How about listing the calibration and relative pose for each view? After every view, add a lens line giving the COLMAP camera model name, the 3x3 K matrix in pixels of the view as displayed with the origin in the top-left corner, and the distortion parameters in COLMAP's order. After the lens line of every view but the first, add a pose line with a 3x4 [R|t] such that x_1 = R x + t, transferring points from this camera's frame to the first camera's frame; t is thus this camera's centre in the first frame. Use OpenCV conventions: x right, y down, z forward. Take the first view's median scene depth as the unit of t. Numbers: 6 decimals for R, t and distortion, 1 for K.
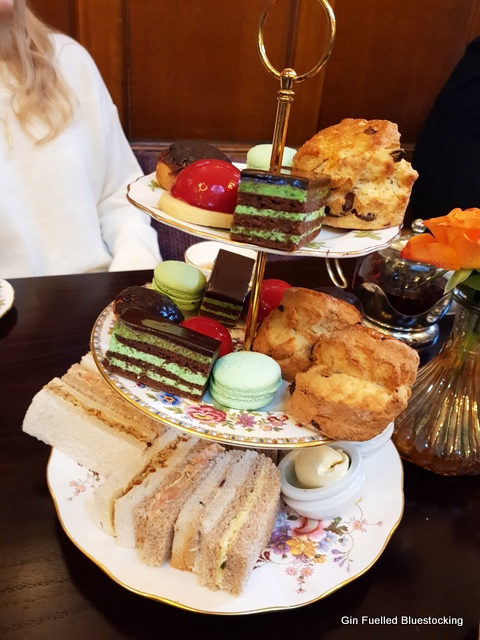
lens RADIAL K [[519.2, 0, 240.0], [0, 519.2, 320.0], [0, 0, 1]] dist [0.082187, -0.227271]
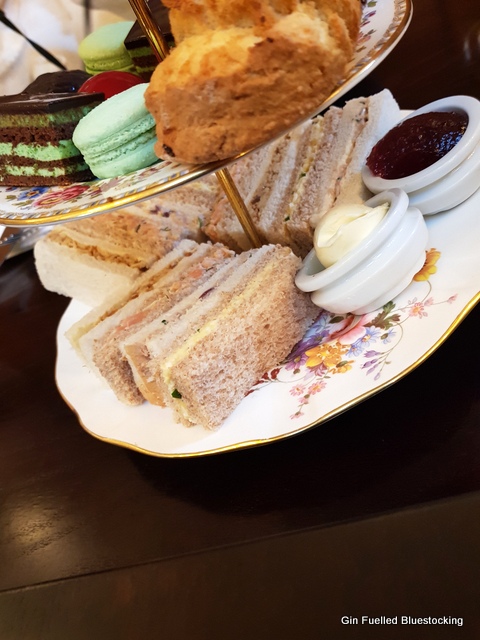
lens RADIAL K [[519.2, 0, 240.0], [0, 519.2, 320.0], [0, 0, 1]] dist [0.082187, -0.227271]
pose [[0.840633, -0.193168, -0.505986, 0.368646], [0.317545, 0.932601, 0.171527, 0.238532], [0.438749, -0.304864, 0.845315, 0.393714]]
